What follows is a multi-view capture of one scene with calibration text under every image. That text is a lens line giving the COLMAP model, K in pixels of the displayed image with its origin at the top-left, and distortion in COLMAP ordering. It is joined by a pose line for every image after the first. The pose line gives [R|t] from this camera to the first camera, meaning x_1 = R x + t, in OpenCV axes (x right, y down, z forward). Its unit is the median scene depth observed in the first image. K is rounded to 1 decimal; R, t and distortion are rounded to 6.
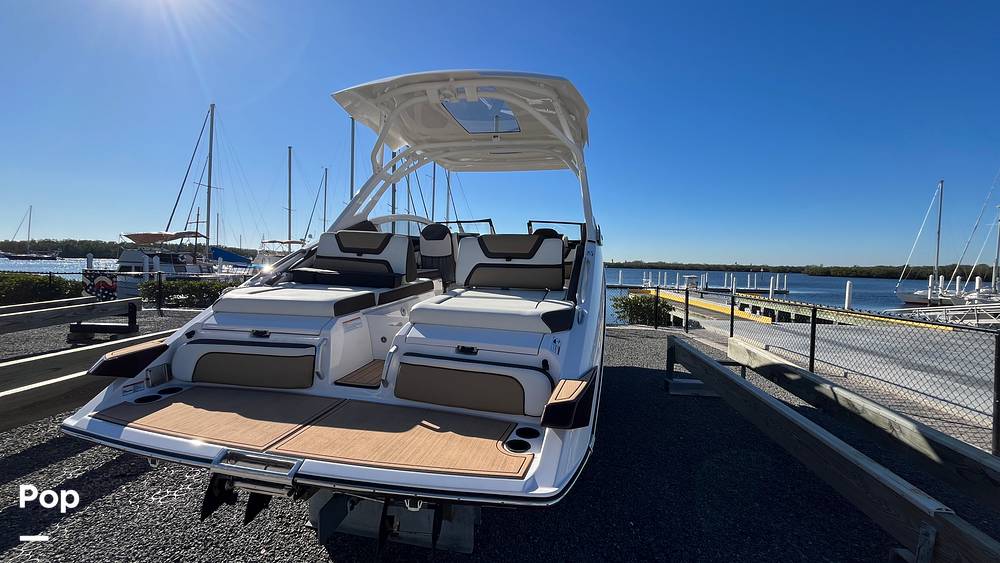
lens RADIAL K [[401.1, 0, 499.2], [0, 401.1, 274.6], [0, 0, 1]] dist [-0.002496, -0.000699]
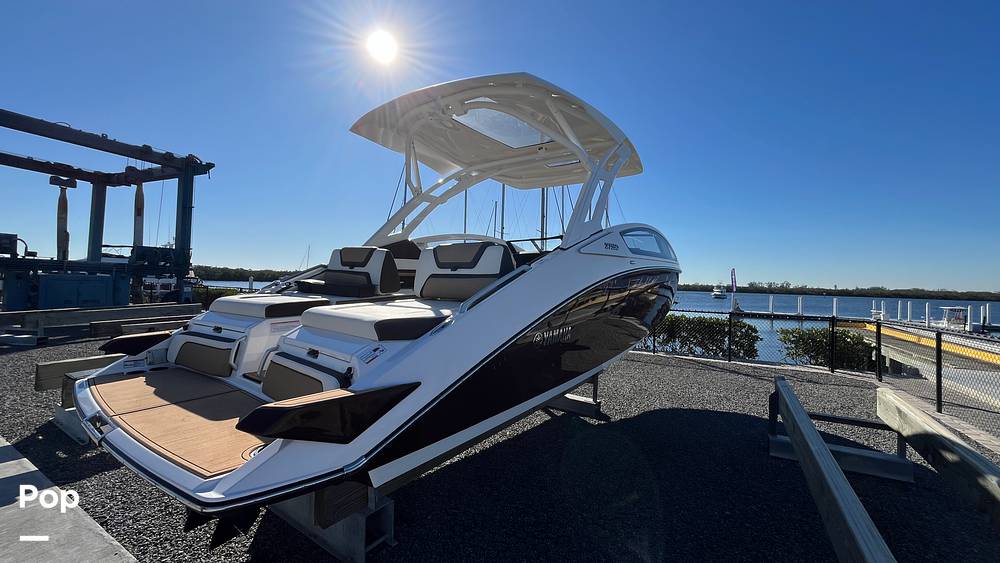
lens RADIAL K [[401.1, 0, 499.2], [0, 401.1, 274.6], [0, 0, 1]] dist [-0.002496, -0.000699]
pose [[0.911621, -0.007025, -0.410972, 0.504529], [-0.018611, 0.998123, -0.058344, 0.027635], [0.410610, 0.060836, 0.909779, 0.174432]]
